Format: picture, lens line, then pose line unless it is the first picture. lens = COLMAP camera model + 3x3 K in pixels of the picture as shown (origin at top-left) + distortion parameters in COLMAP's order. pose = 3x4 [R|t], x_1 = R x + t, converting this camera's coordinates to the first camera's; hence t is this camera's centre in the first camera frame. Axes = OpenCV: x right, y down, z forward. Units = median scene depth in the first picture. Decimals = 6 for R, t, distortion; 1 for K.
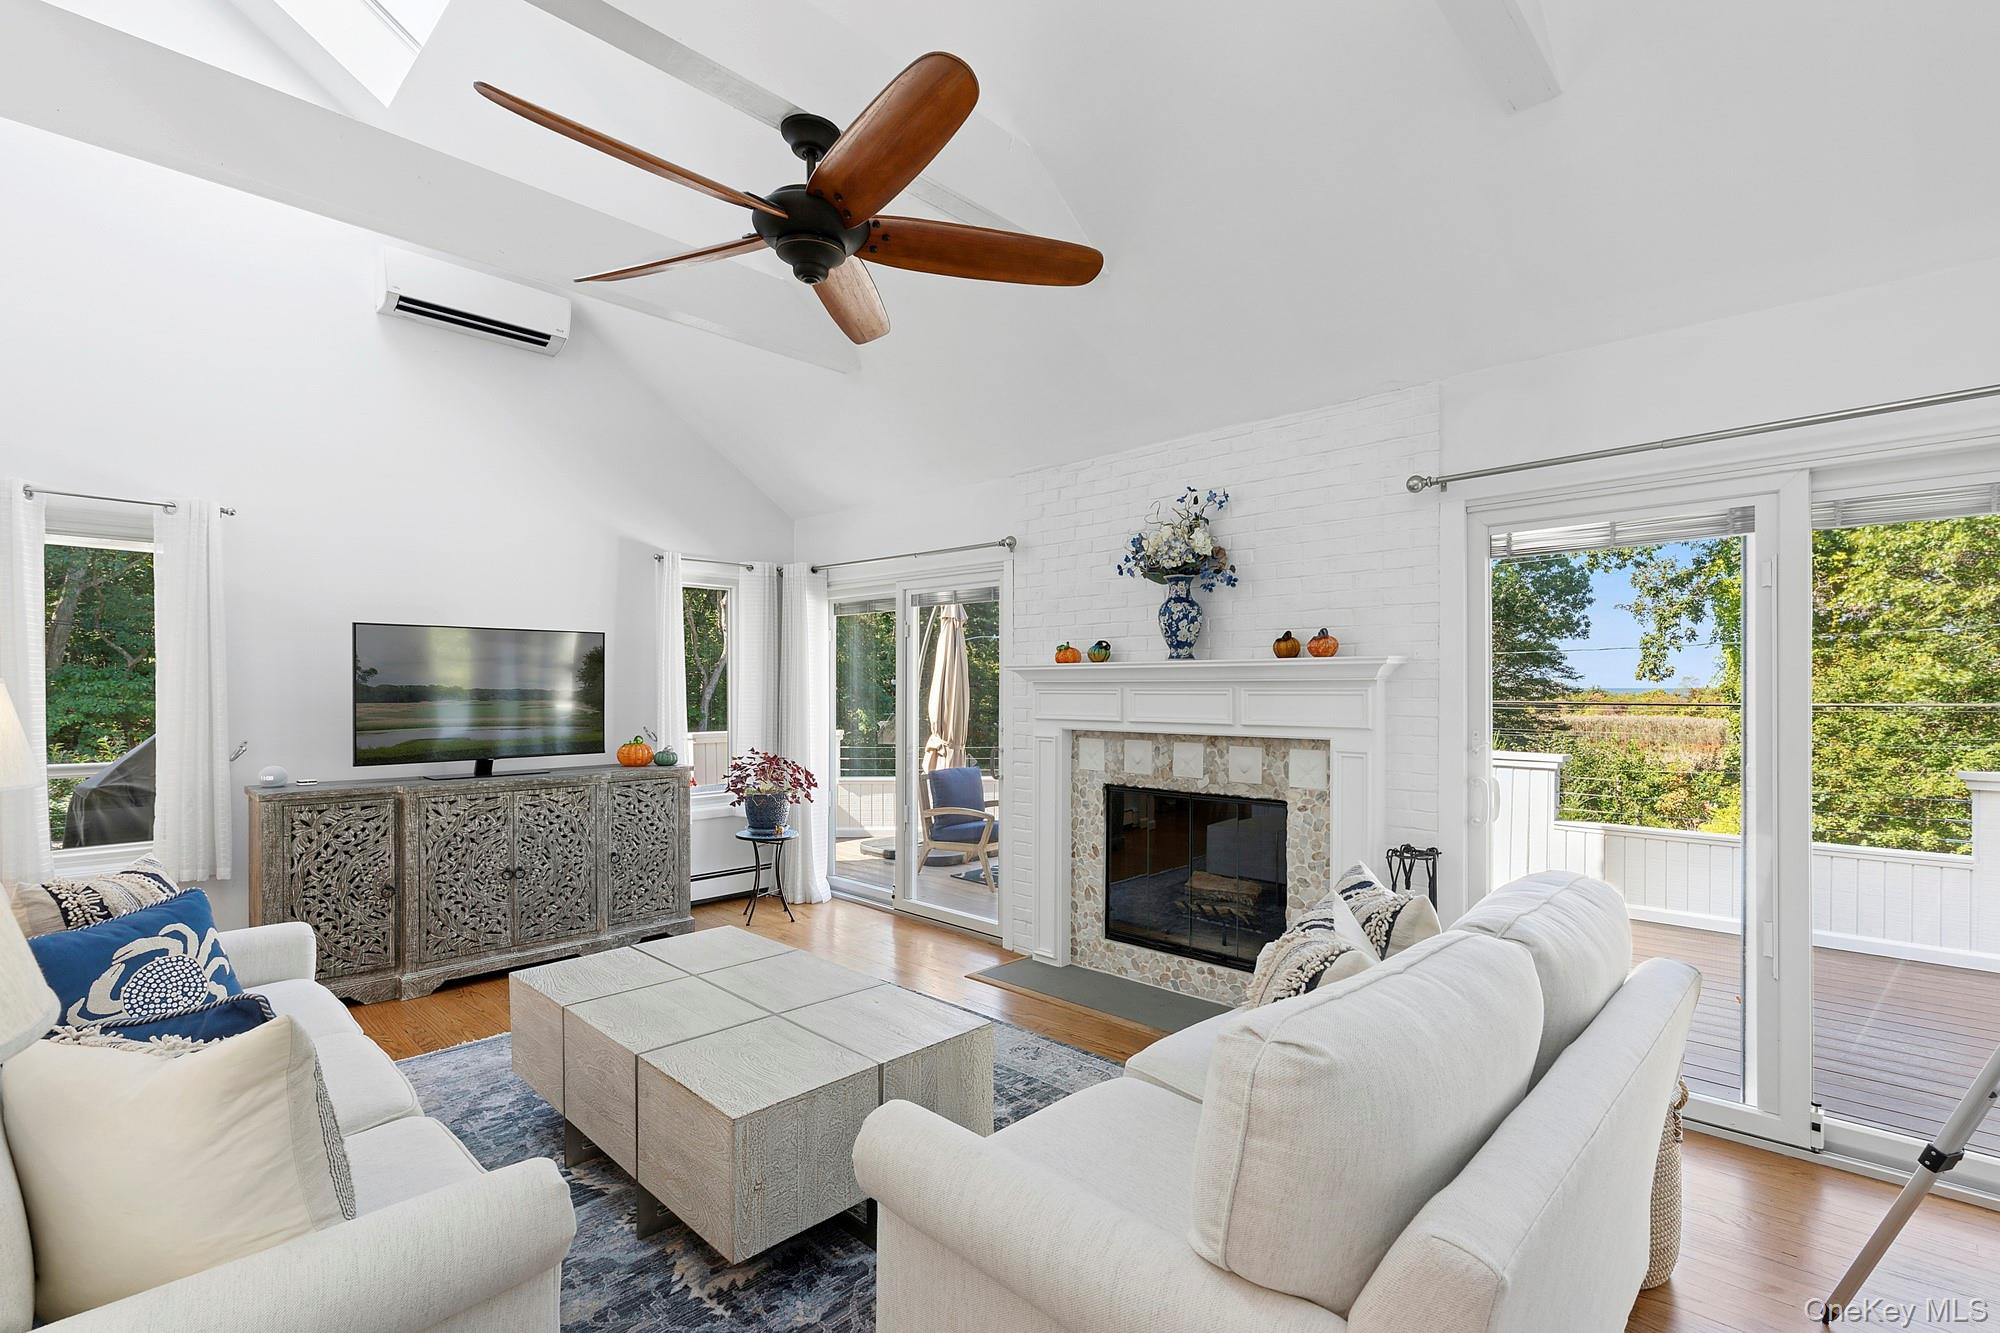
lens RADIAL K [[915.9, 0, 1004.4], [0, 915.9, 698.0], [0, 0, 1]] dist [-0.002368, 0.001770]
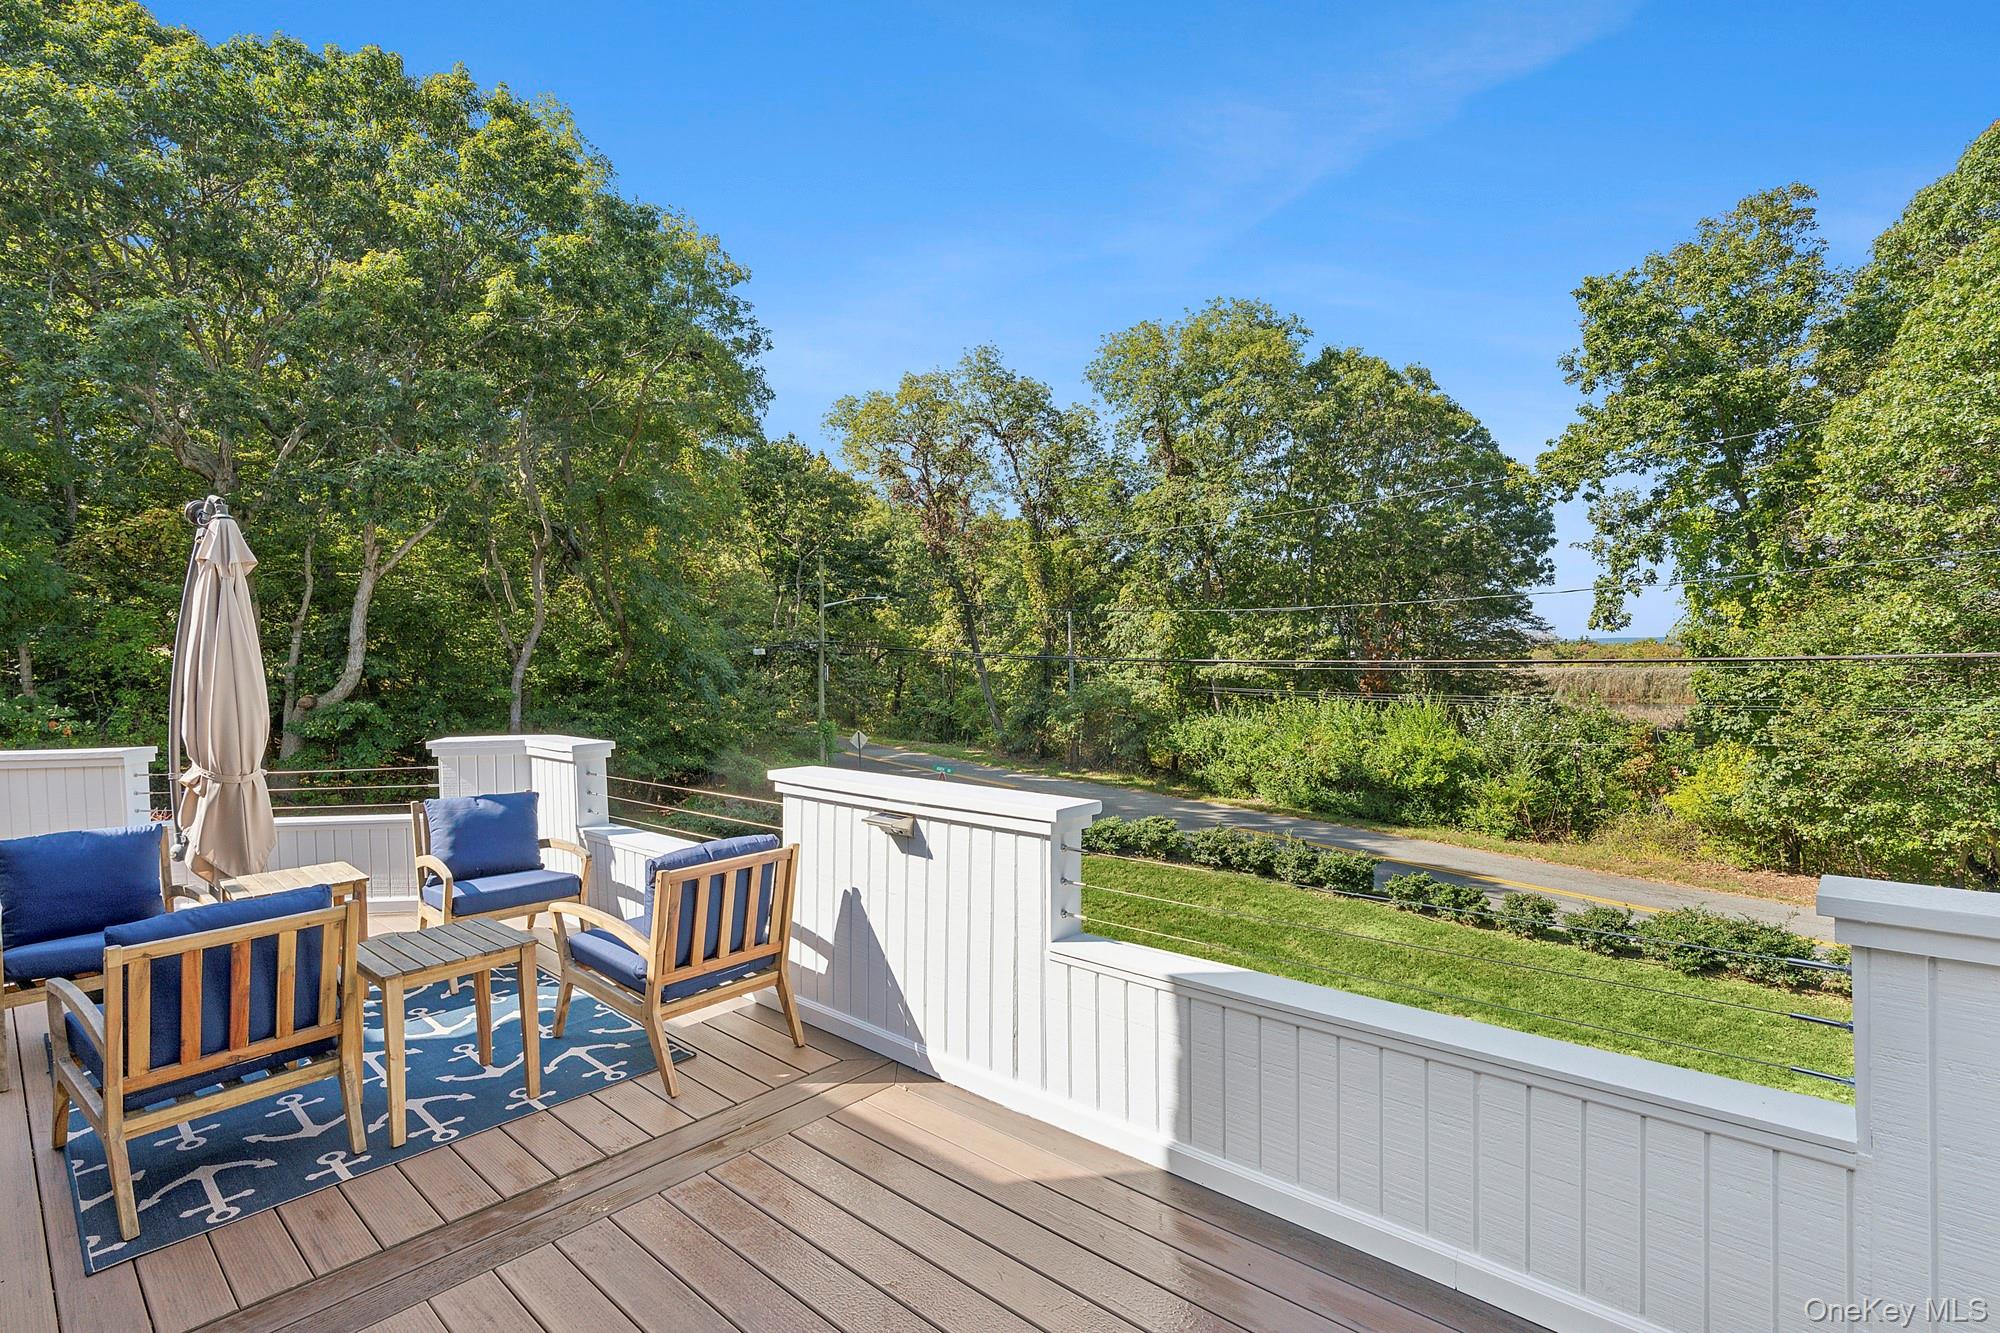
lens RADIAL K [[964.2, 0, 1010.5], [0, 964.2, 664.0], [0, 0, 1]] dist [0.005434, 0.000877]
pose [[0.999410, -0.023693, 0.024855, 0.180059], [0.023630, 0.999717, 0.002833, -0.005345], [-0.024915, -0.002244, 0.999687, 0.150189]]
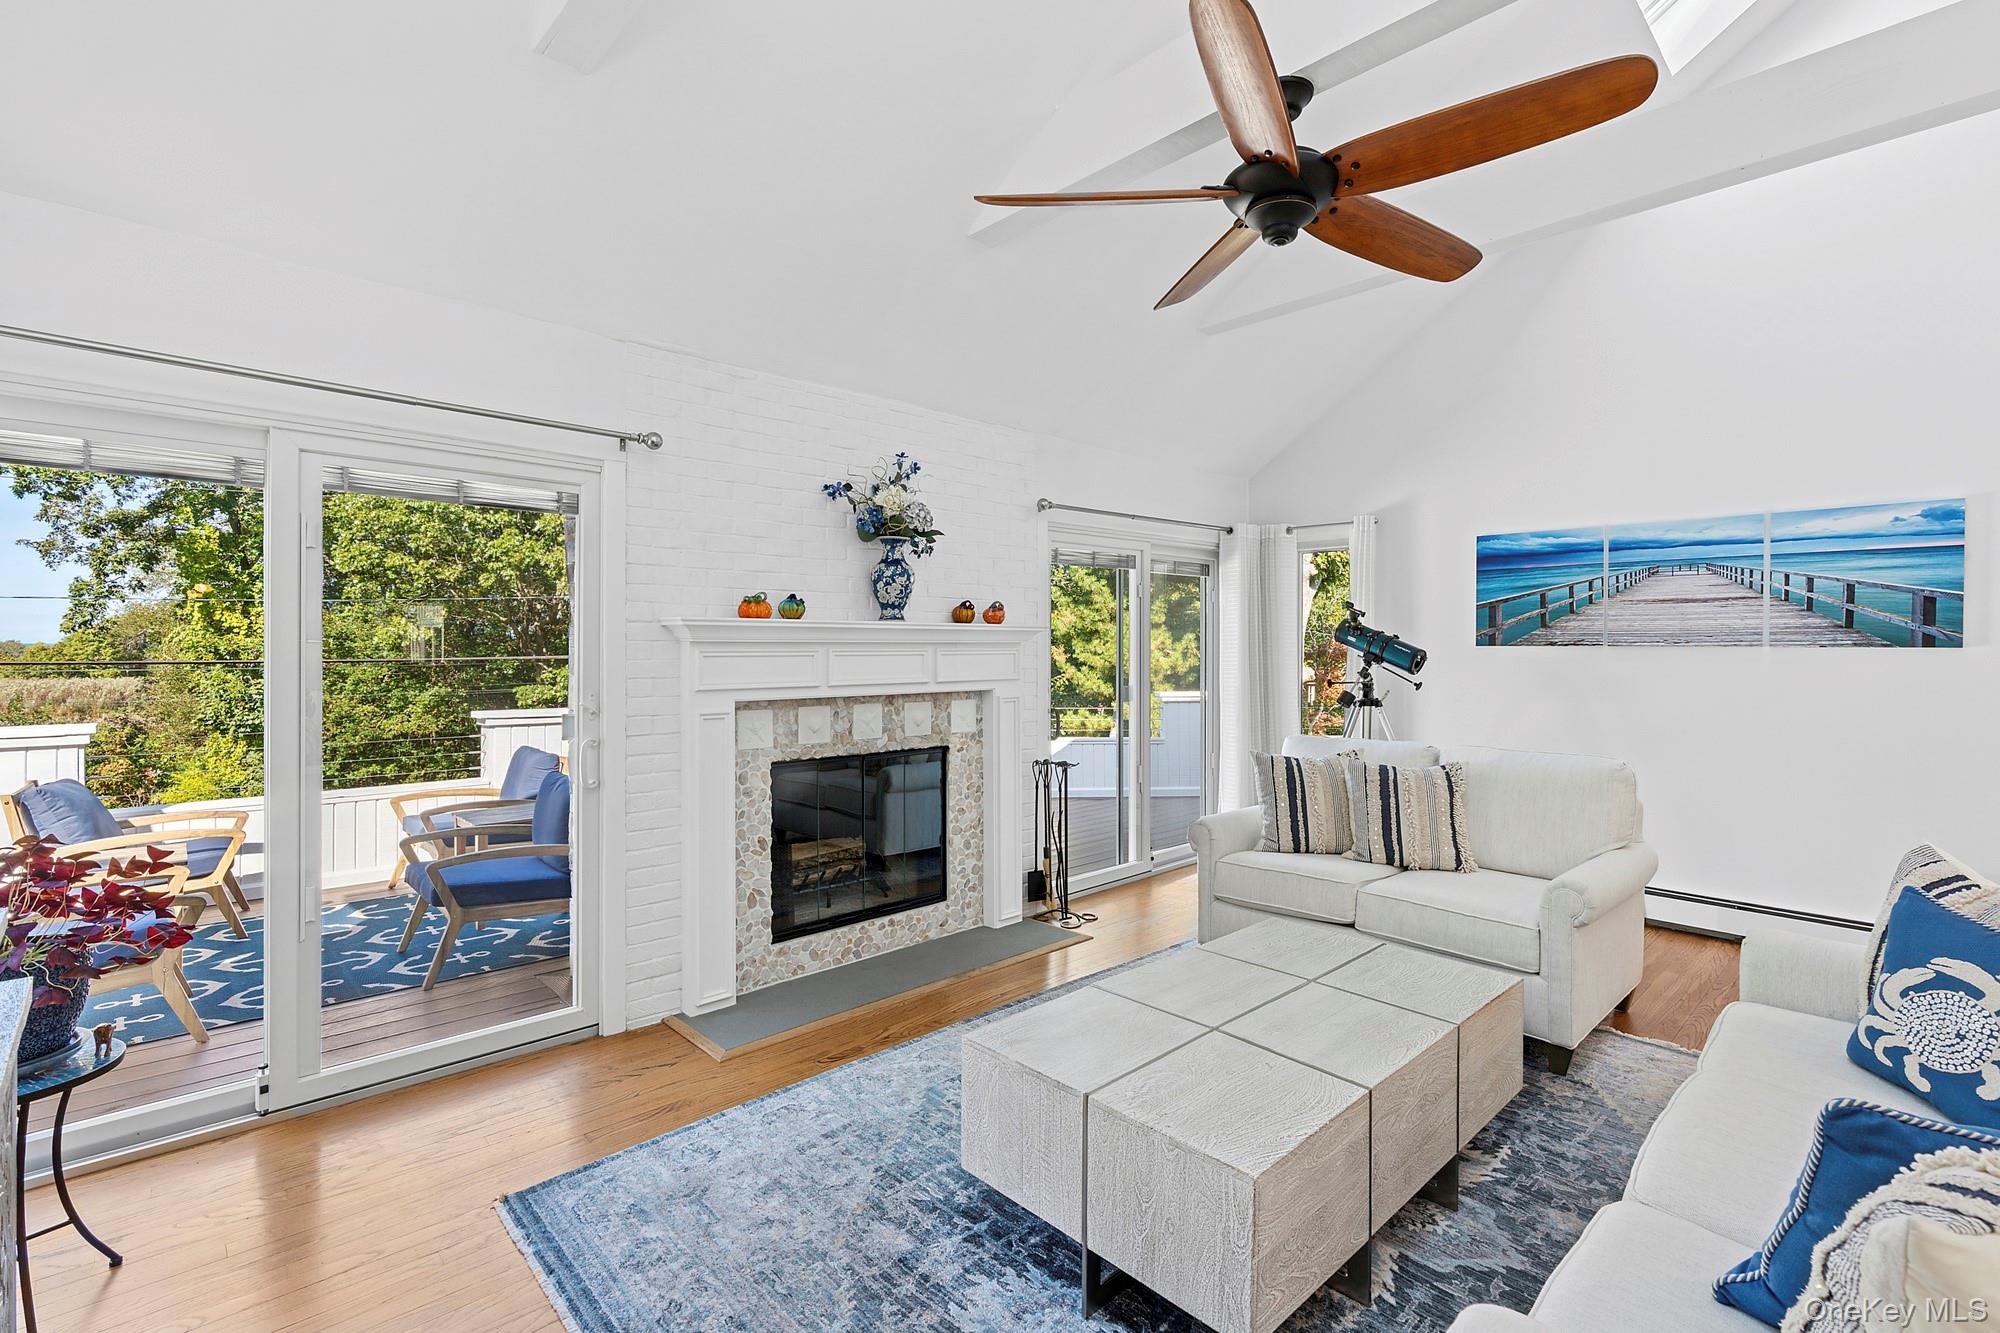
lens RADIAL K [[915.9, 0, 1006.9], [0, 915.9, 656.2], [0, 0, 1]] dist [-0.002368, 0.001770]
pose [[0.037219, -0.011369, 0.999242, -0.170934], [0.008394, 0.999904, 0.011064, -0.002756], [-0.999272, 0.007976, 0.037311, 0.176494]]
